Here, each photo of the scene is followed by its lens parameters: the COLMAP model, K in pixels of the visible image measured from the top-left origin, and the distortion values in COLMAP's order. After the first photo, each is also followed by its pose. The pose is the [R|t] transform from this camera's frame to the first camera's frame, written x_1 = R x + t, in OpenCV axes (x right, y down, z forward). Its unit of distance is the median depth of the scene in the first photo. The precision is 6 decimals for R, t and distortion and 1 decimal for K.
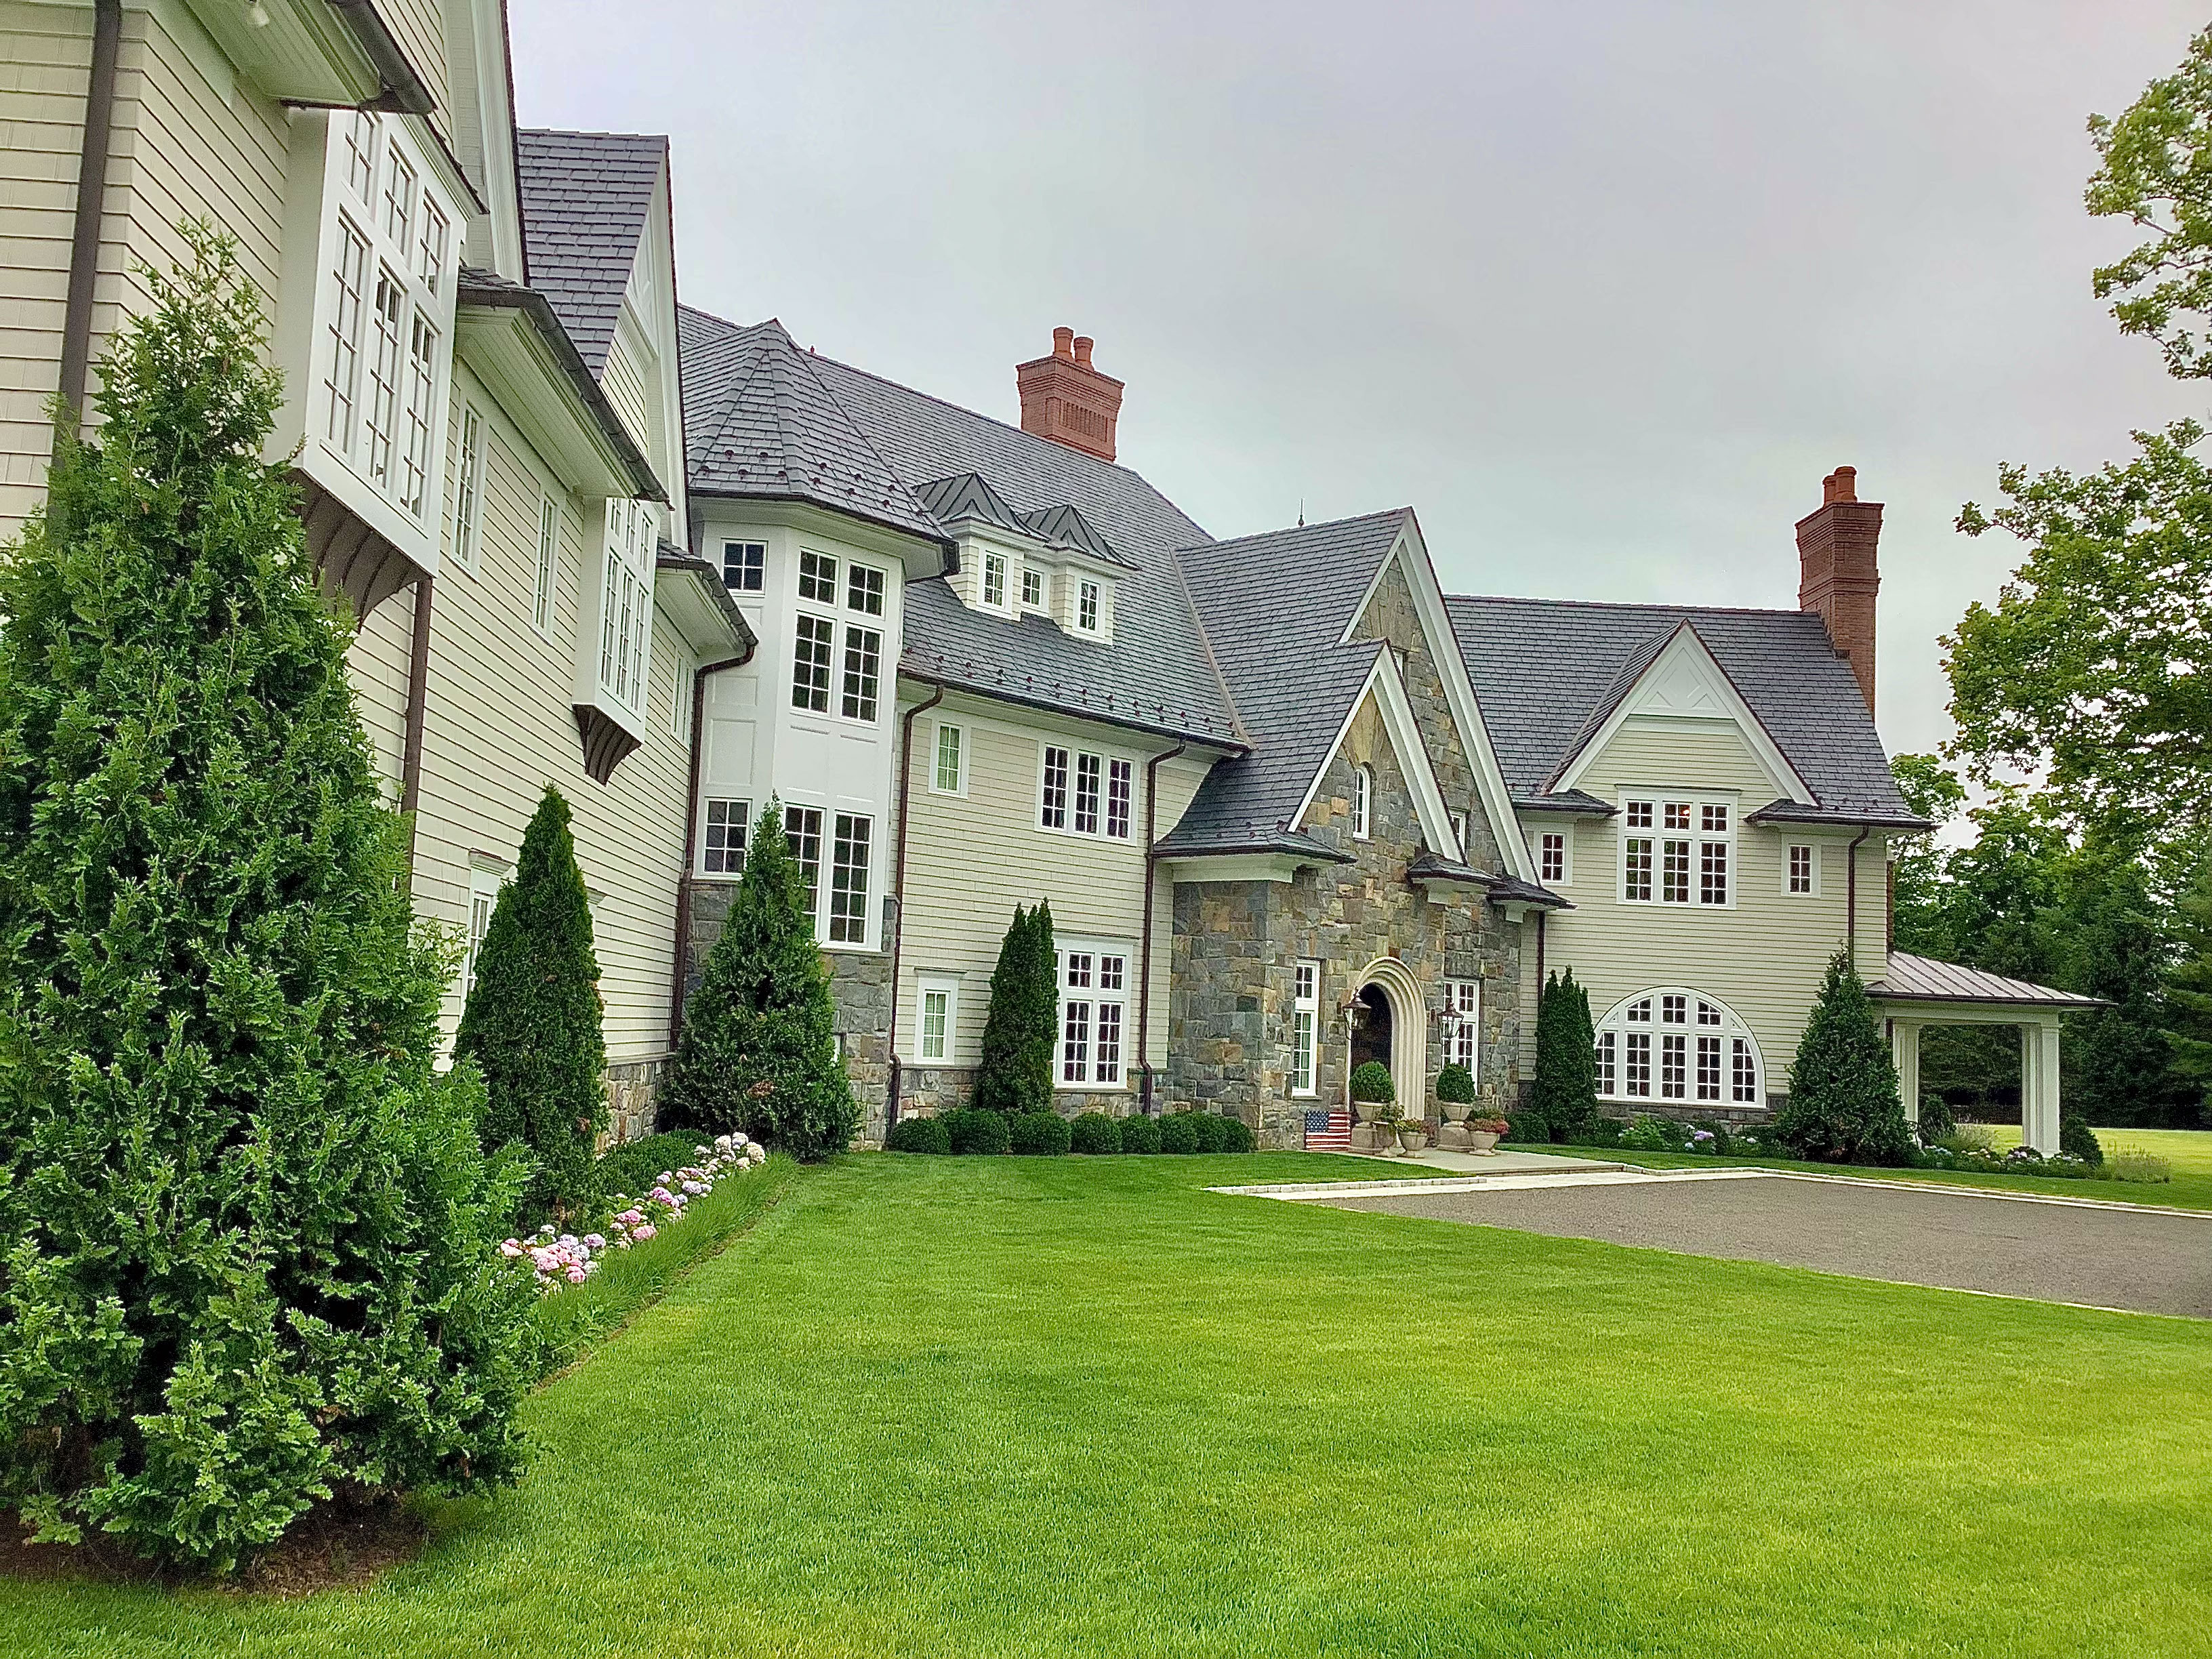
lens RADIAL K [[2042.3, 0, 1094.7], [0, 2042.3, 833.3], [0, 0, 1]] dist [0.006496, 0.000000]
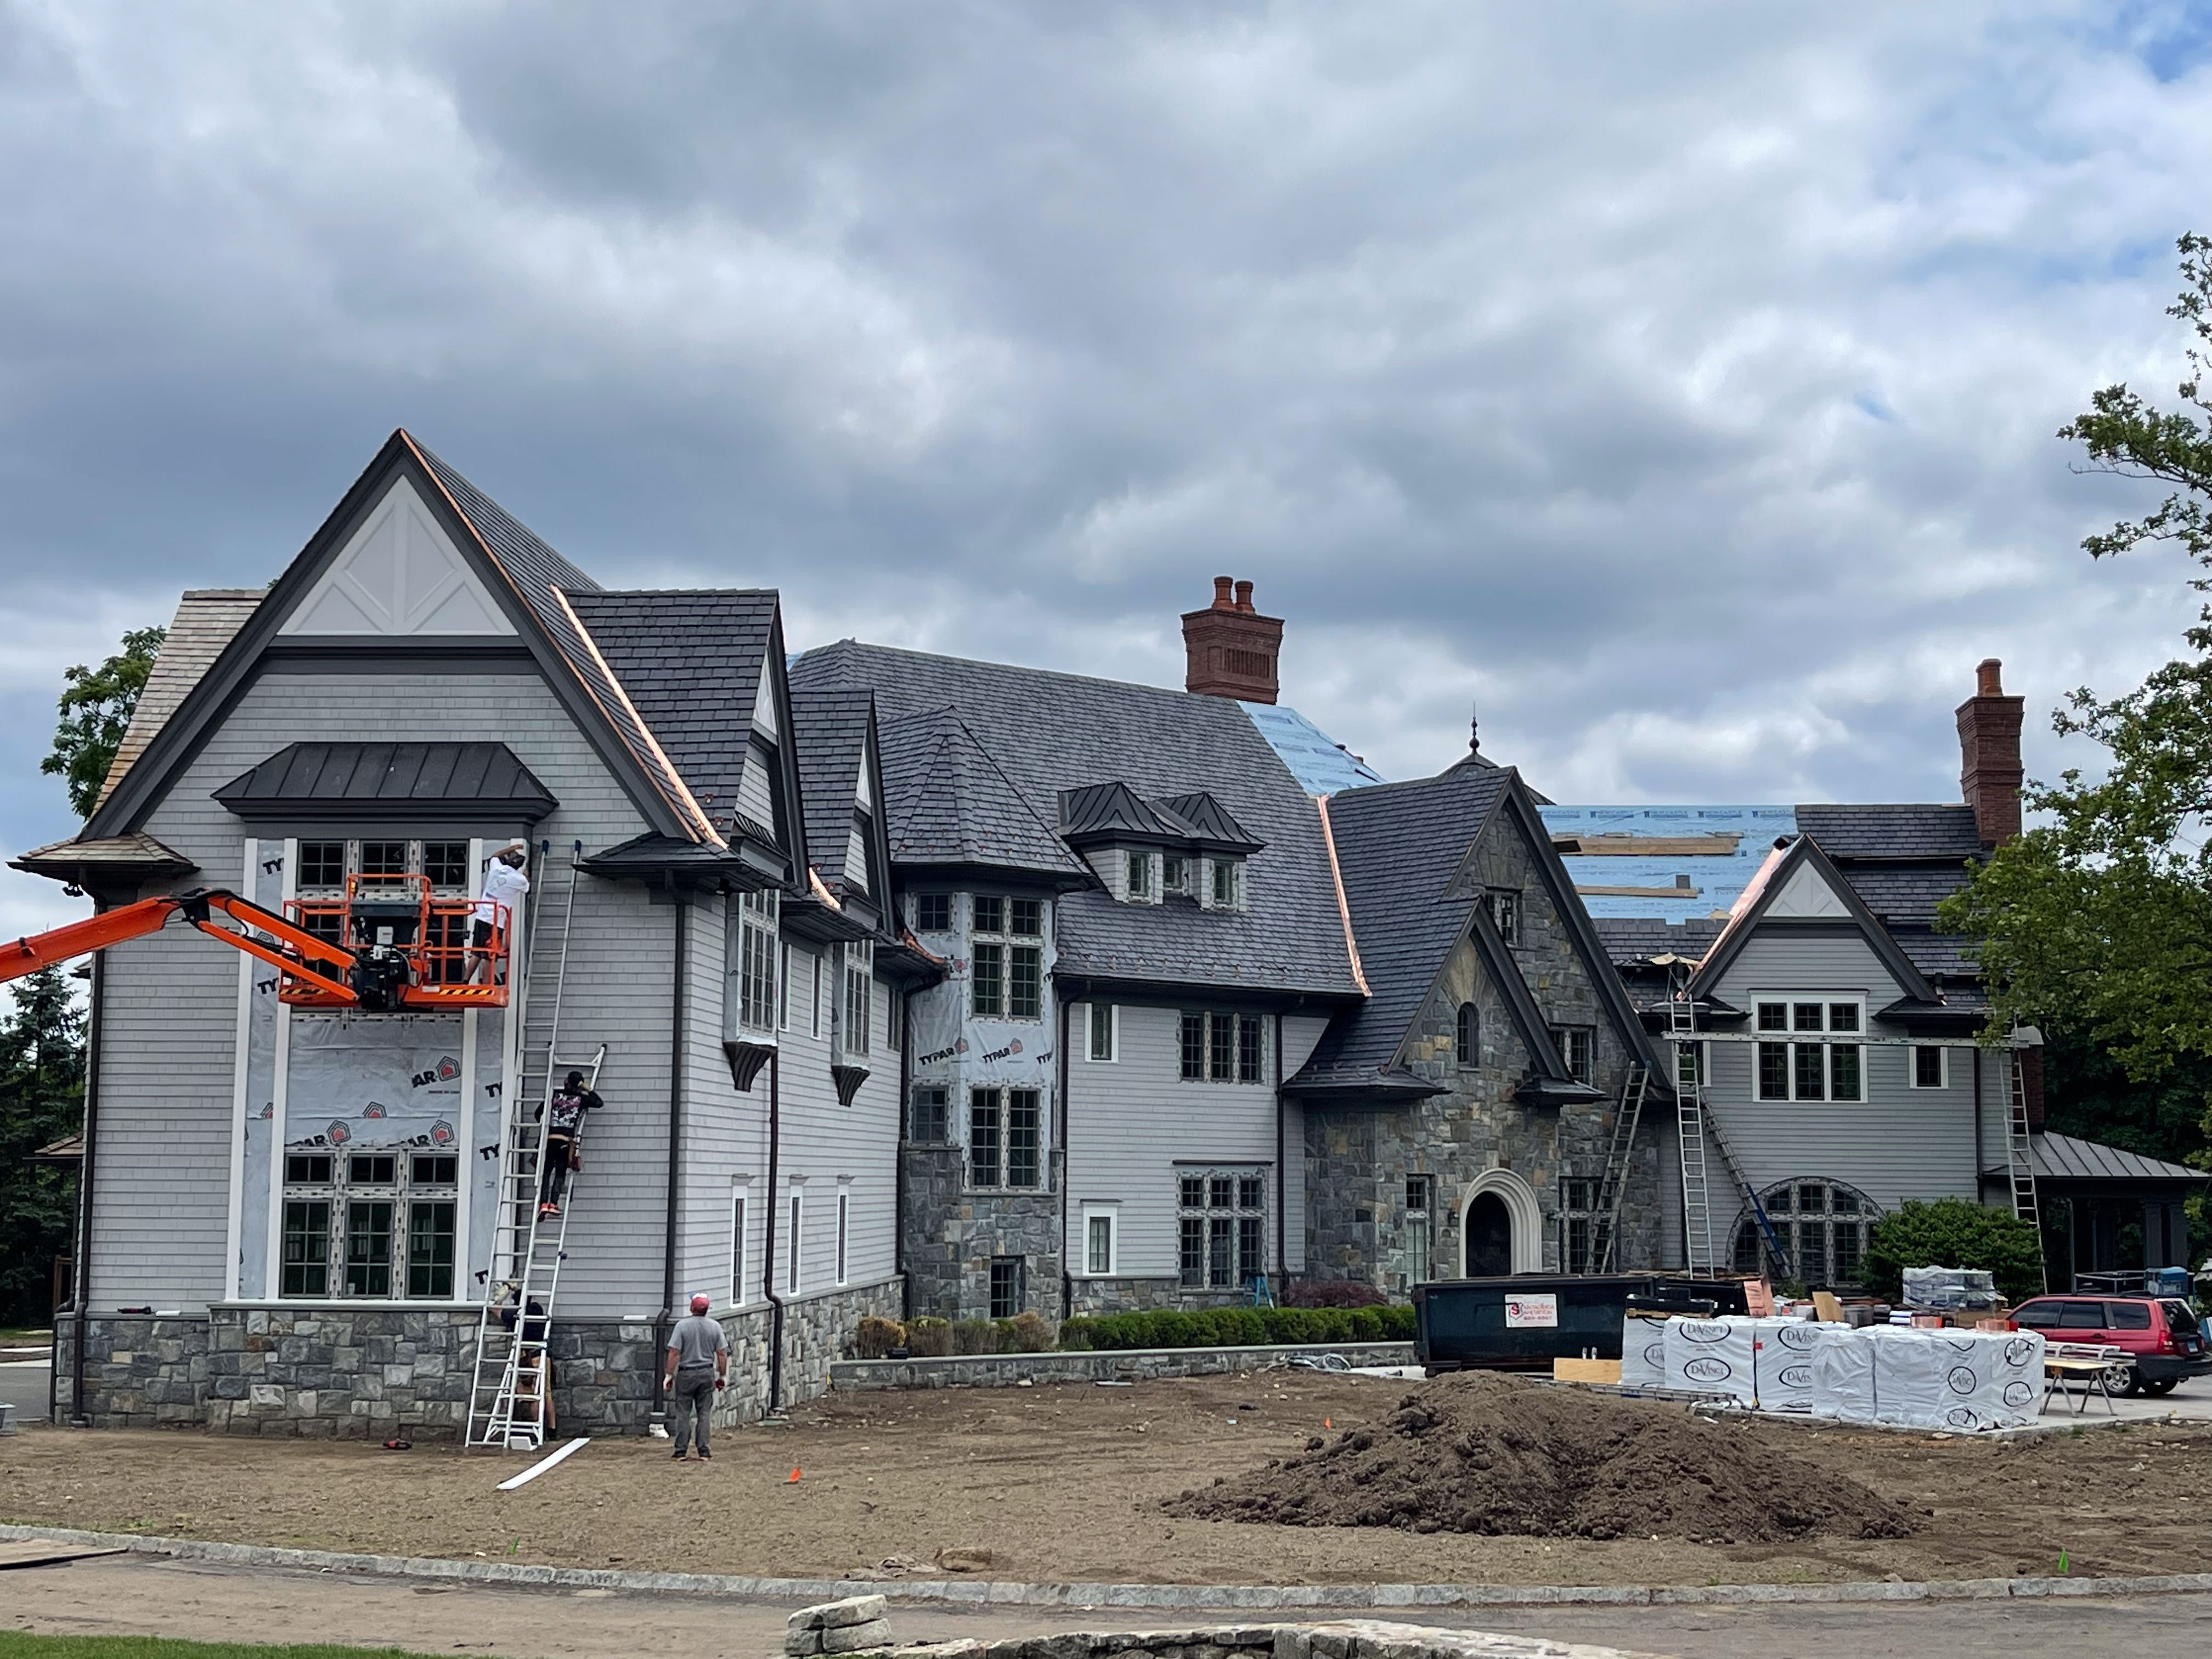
lens RADIAL K [[2965.0, 0, 1100.3], [0, 2965.0, 829.7], [0, 0, 1]] dist [0.077831, 0.000000]
pose [[0.990786, -0.049138, -0.126206, 0.150235], [0.045967, 0.998553, -0.027918, -0.100108], [0.127396, 0.021859, 0.991611, -0.747323]]
